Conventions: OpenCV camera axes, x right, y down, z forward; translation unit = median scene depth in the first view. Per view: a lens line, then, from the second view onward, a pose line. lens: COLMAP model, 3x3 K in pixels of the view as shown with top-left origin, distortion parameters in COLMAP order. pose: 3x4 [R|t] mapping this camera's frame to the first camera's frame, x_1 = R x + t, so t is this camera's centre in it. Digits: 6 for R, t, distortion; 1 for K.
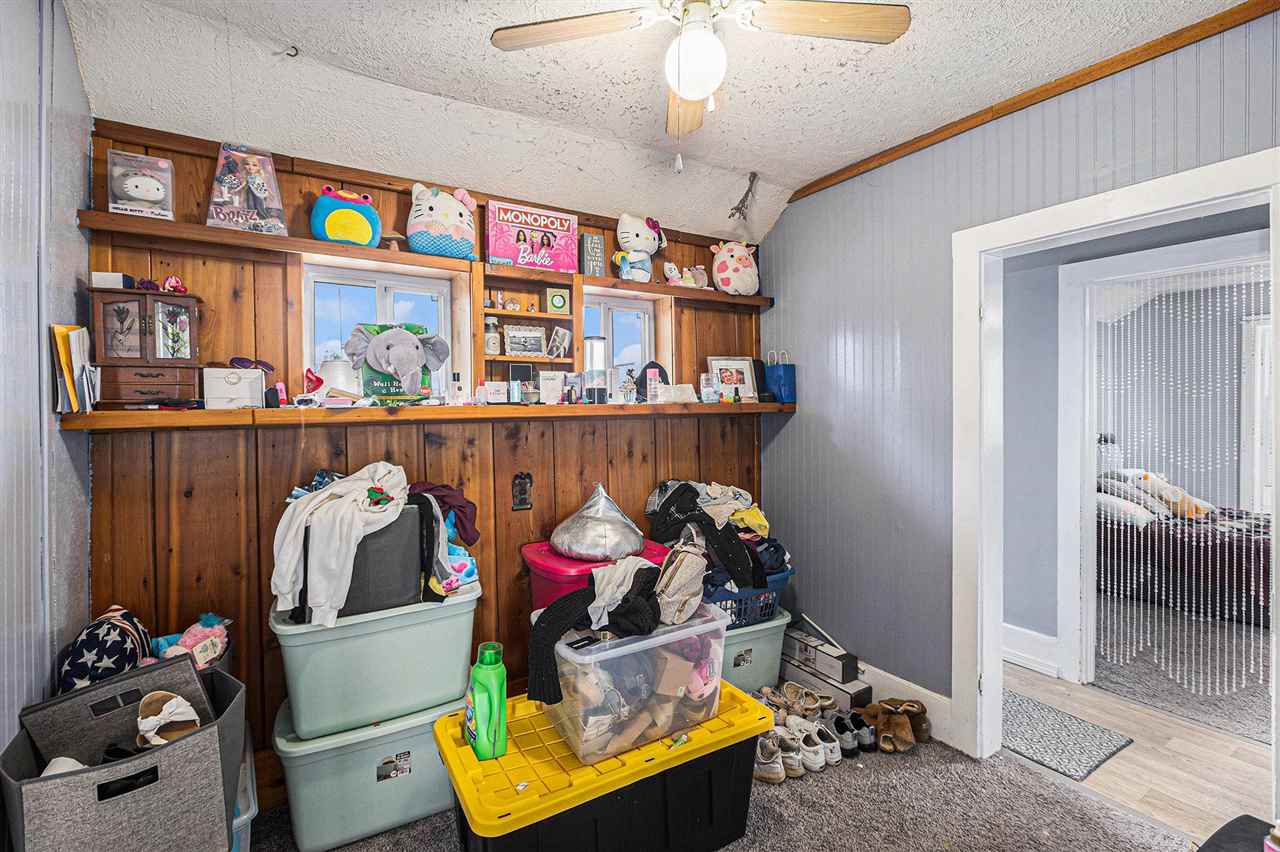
lens RADIAL K [[582.5, 0, 638.1], [0, 582.5, 427.2], [0, 0, 1]] dist [-0.005848, -0.000344]
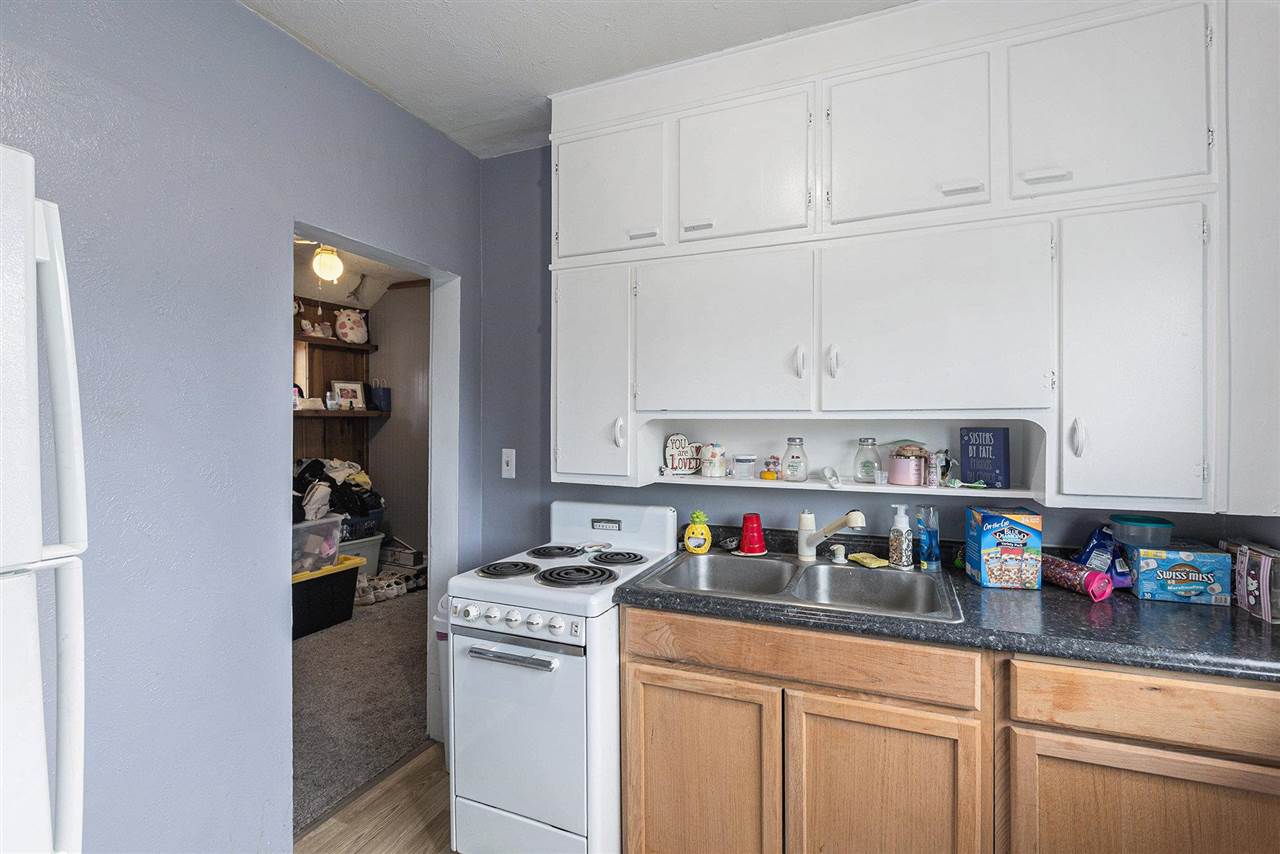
lens RADIAL K [[582.5, 0, 640.3], [0, 582.5, 428.4], [0, 0, 1]] dist [-0.005848, -0.000344]
pose [[0.818829, 0.007621, 0.573987, -0.104557], [-0.004422, 0.999966, -0.006968, 0.016988], [-0.574020, 0.003168, 0.818835, -0.810169]]
